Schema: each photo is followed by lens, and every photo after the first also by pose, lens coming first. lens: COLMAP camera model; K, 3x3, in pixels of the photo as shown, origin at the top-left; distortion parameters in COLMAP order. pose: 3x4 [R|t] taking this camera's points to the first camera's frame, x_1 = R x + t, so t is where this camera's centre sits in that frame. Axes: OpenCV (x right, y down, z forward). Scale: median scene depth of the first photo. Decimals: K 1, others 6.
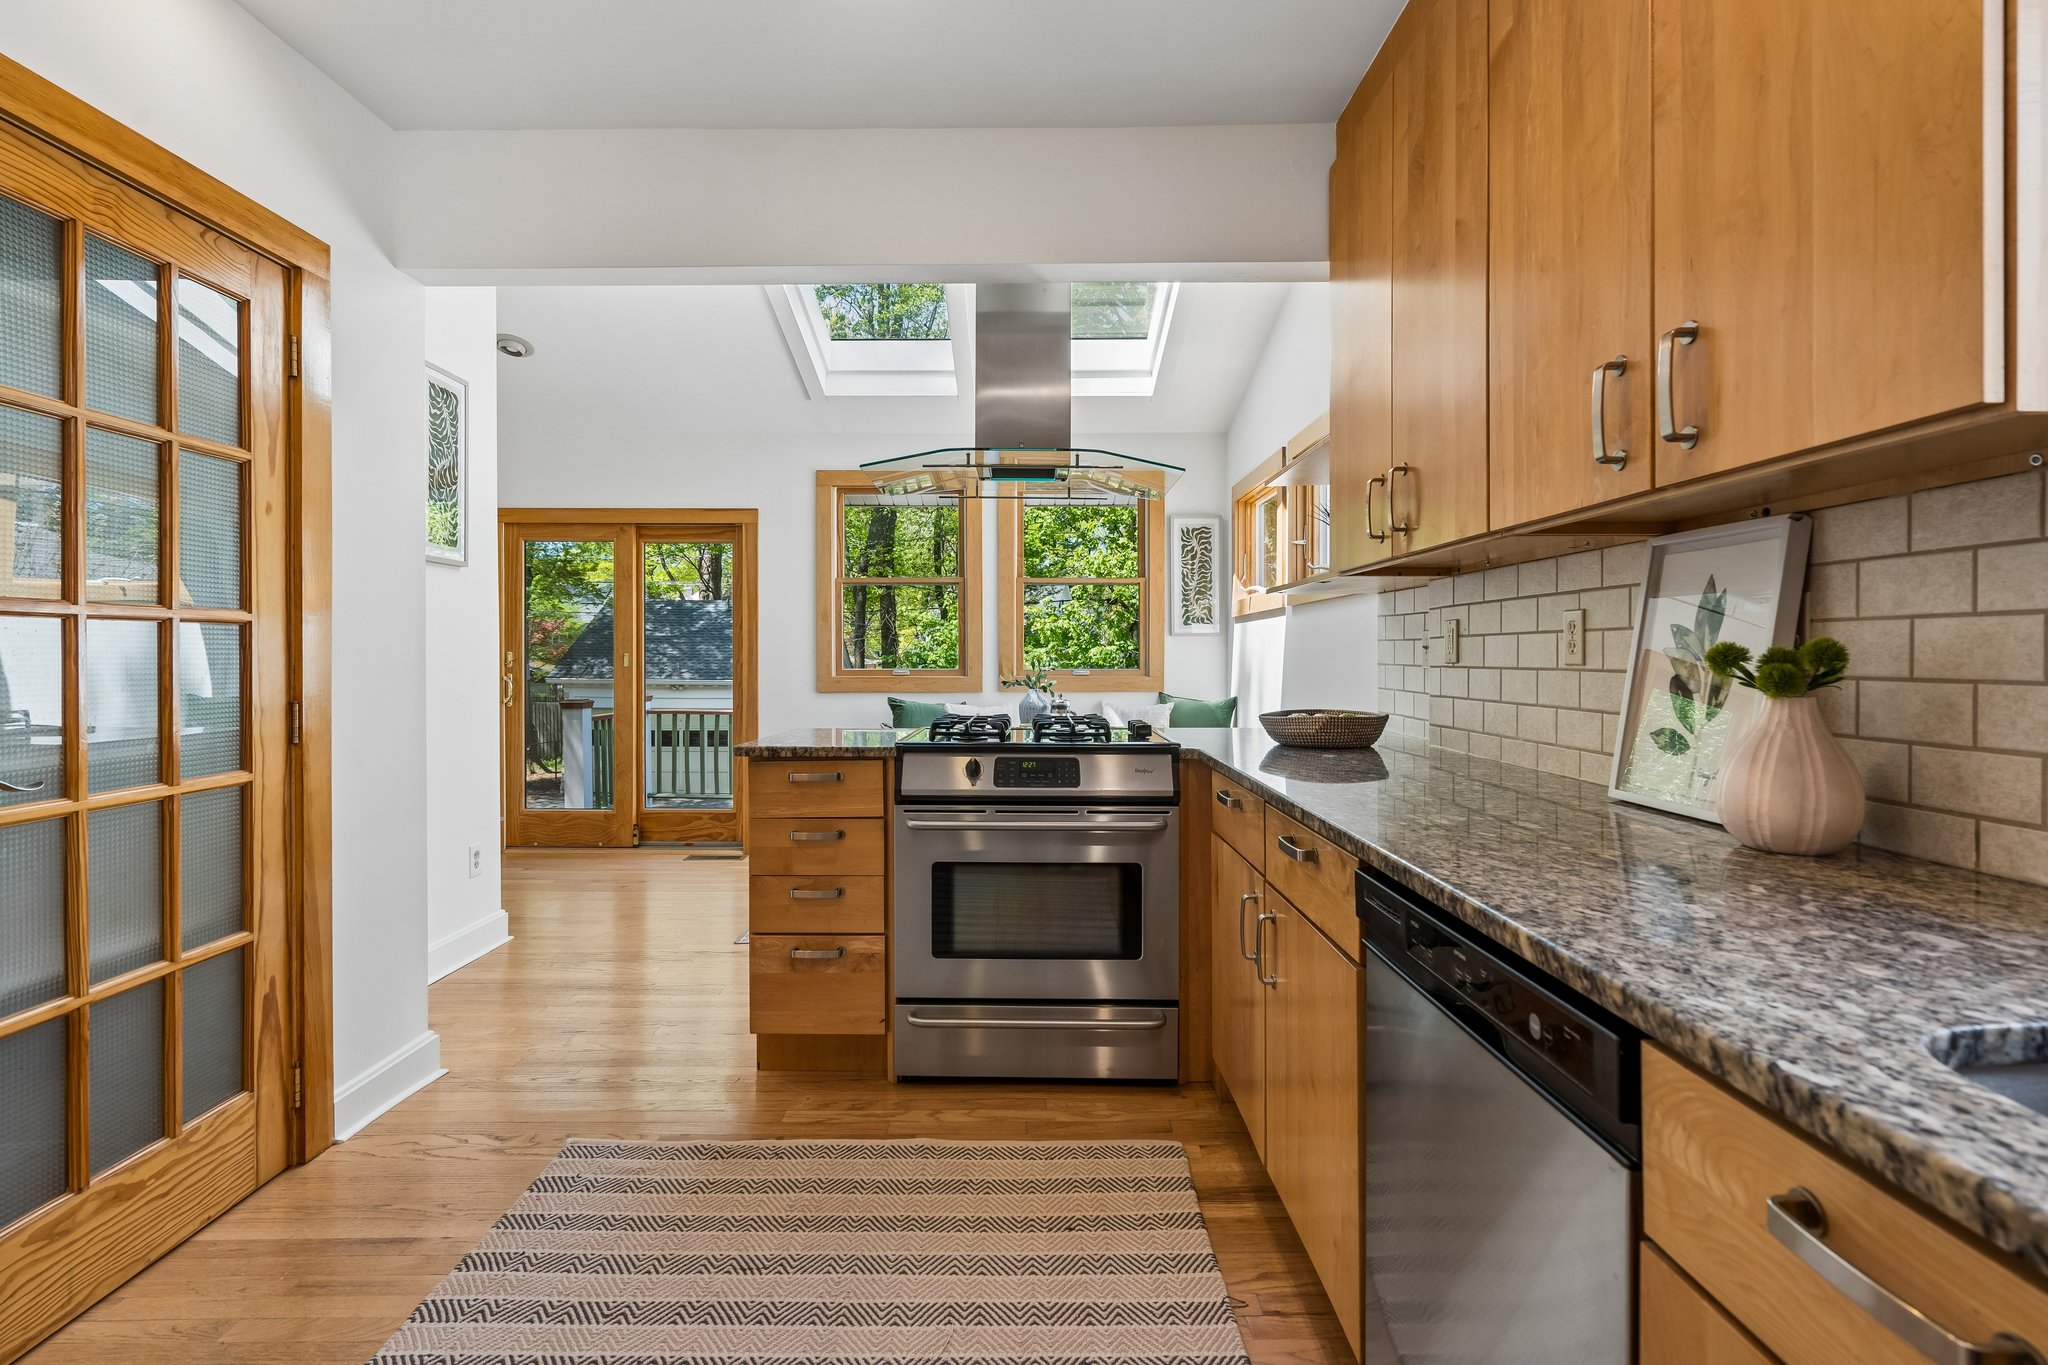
lens RADIAL K [[939.9, 0, 1030.2], [0, 939.9, 657.9], [0, 0, 1]] dist [-0.002837, 0.001961]
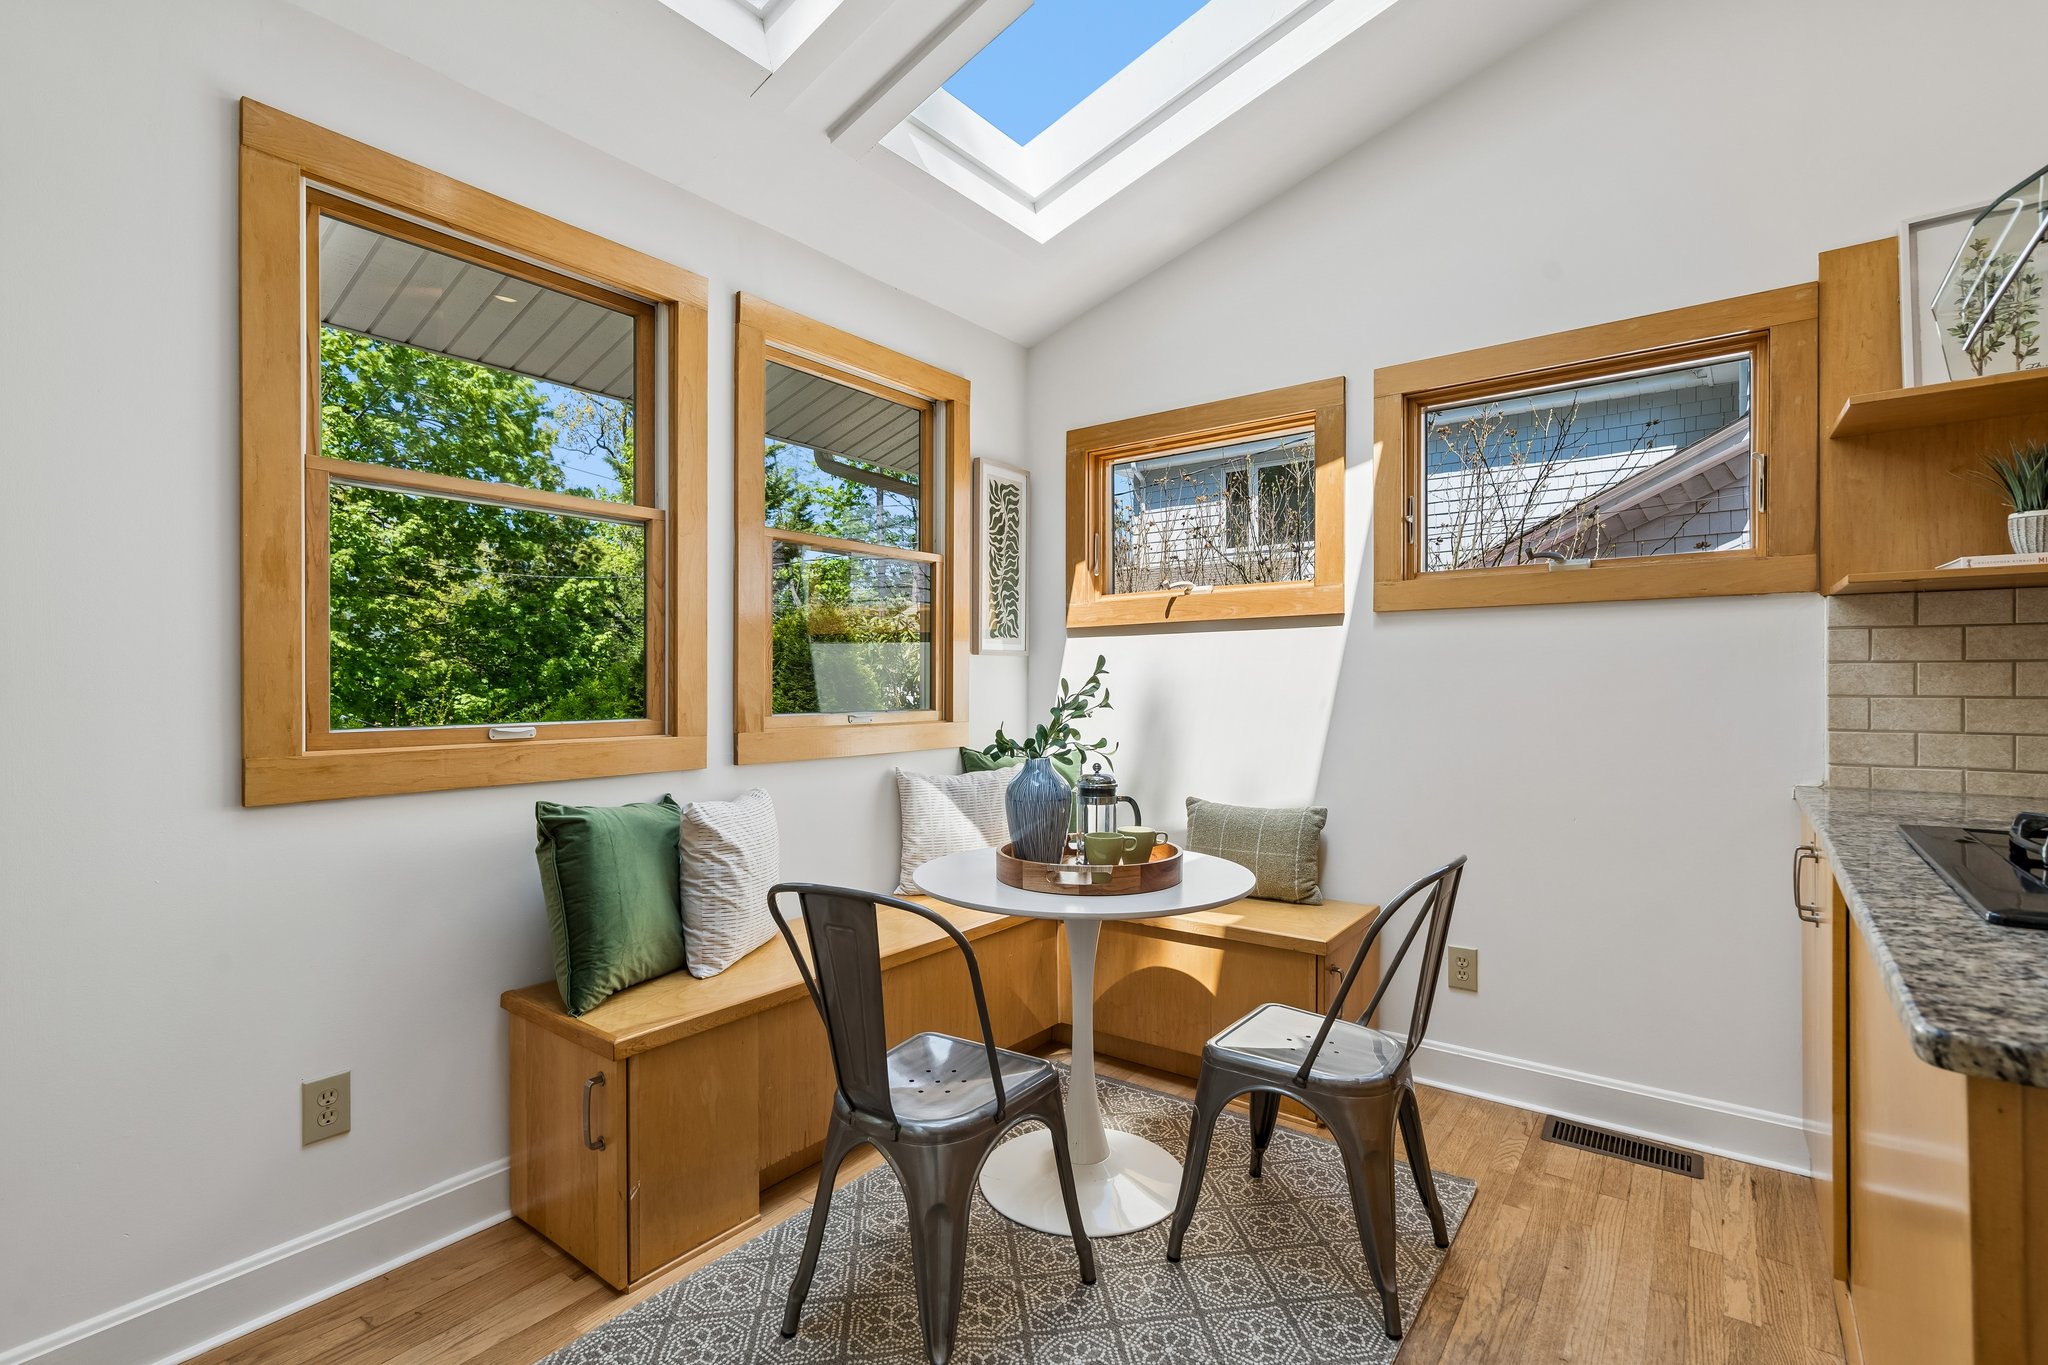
lens RADIAL K [[939.9, 0, 1029.3], [0, 939.9, 684.3], [0, 0, 1]] dist [-0.002837, 0.001961]
pose [[0.601801, -0.001169, 0.798646, -0.695851], [0.006008, 0.999977, -0.003064, -0.004616], [-0.798624, 0.006642, 0.601794, 1.332932]]
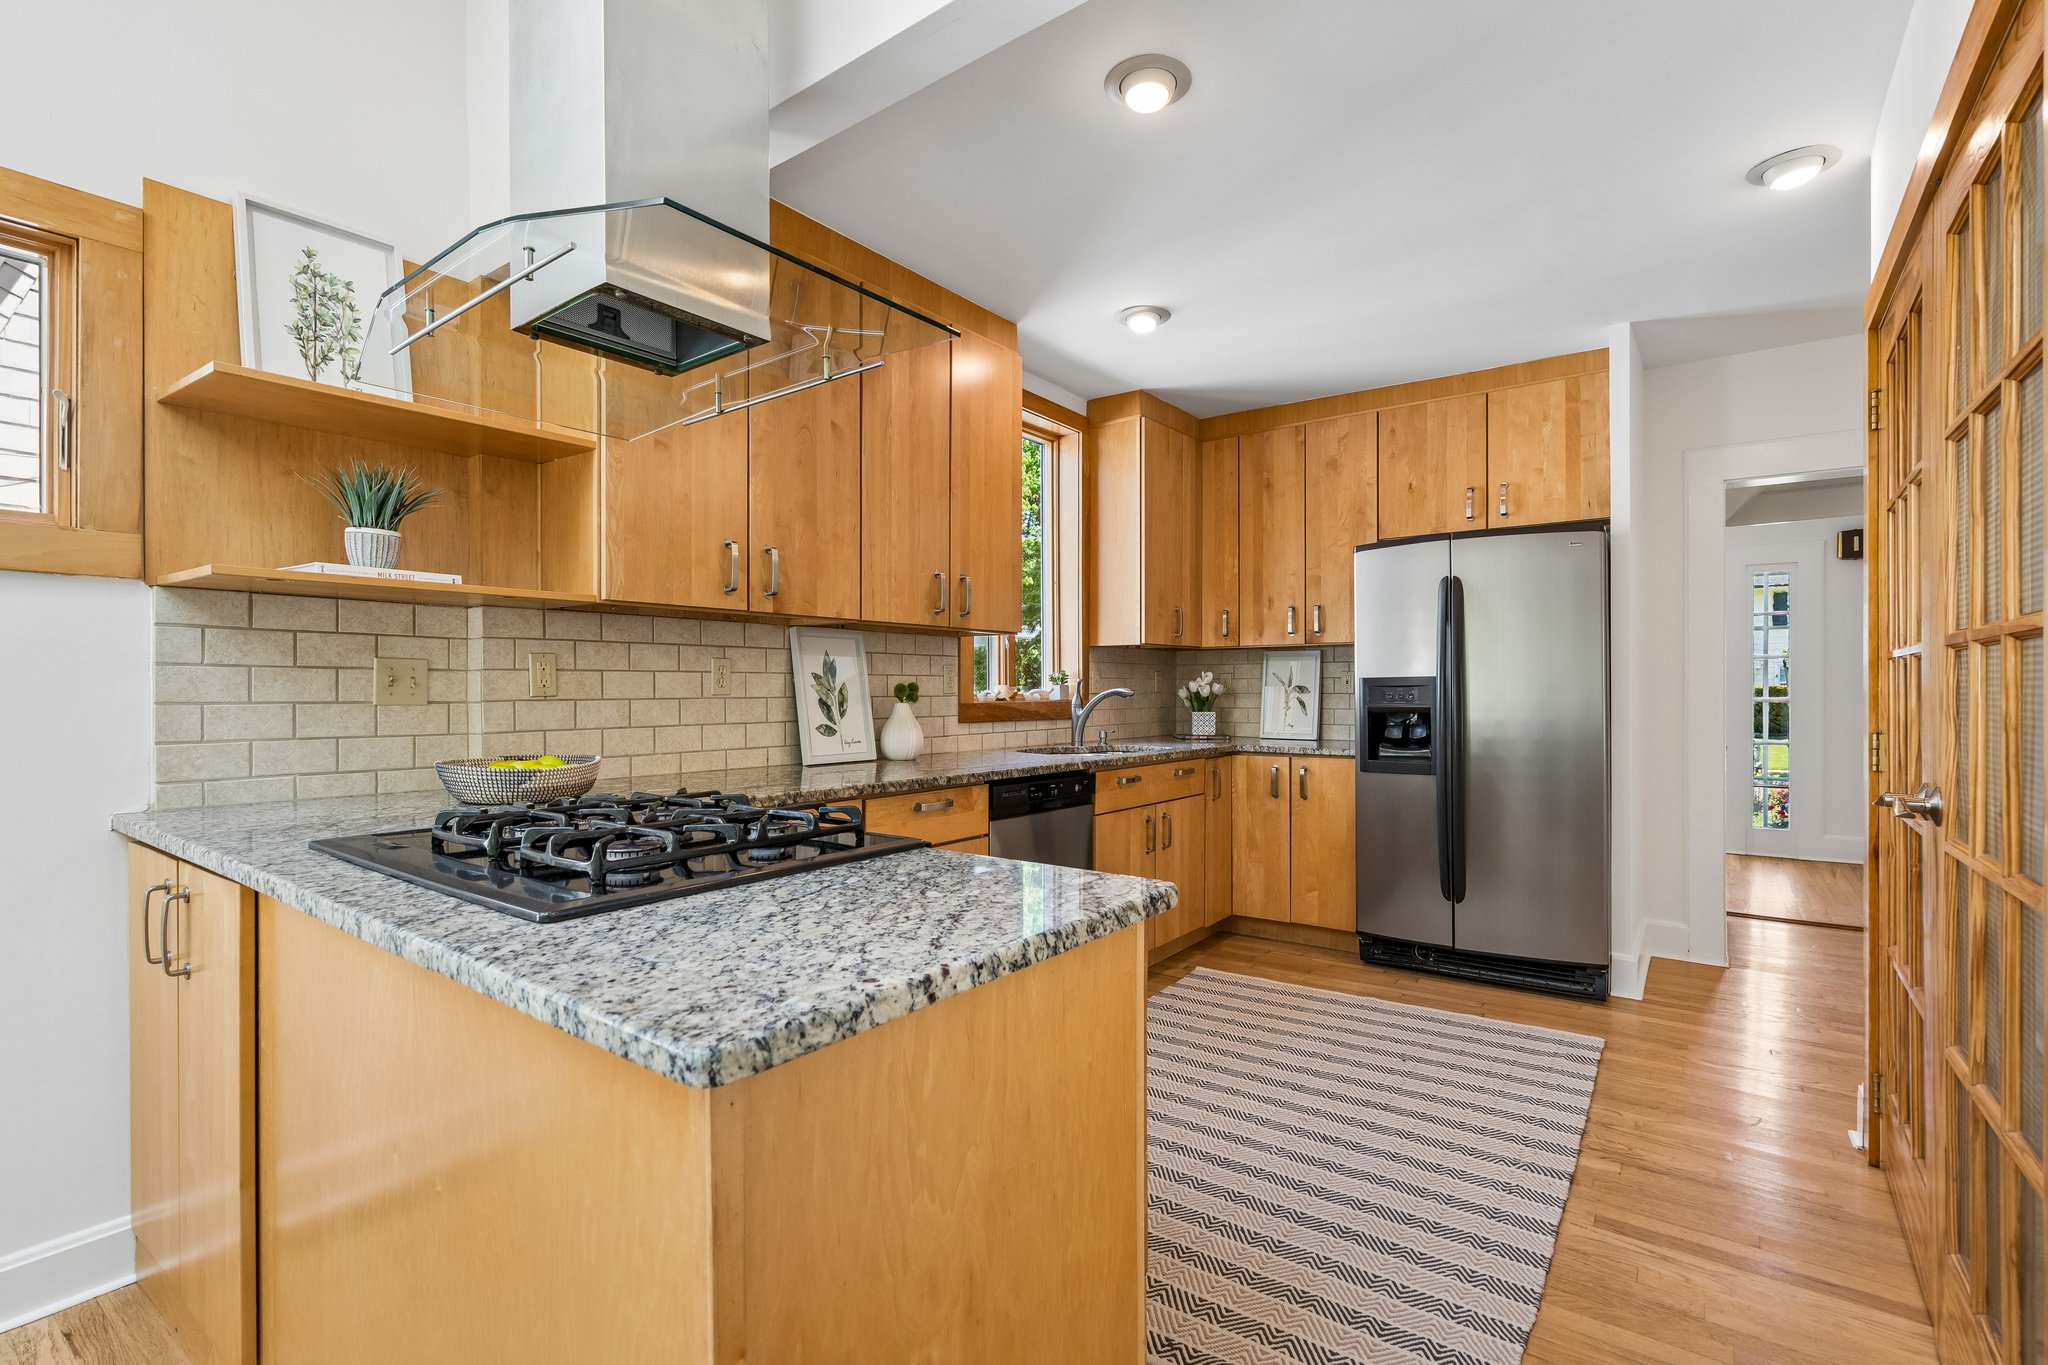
lens RADIAL K [[939.9, 0, 1028.1], [0, 939.9, 689.8], [0, 0, 1]] dist [-0.002837, 0.001961]
pose [[-0.799229, -0.001748, 0.601024, -0.547095], [0.001533, 0.999987, 0.004946, -0.005560], [-0.601024, 0.004874, -0.799216, 1.445752]]
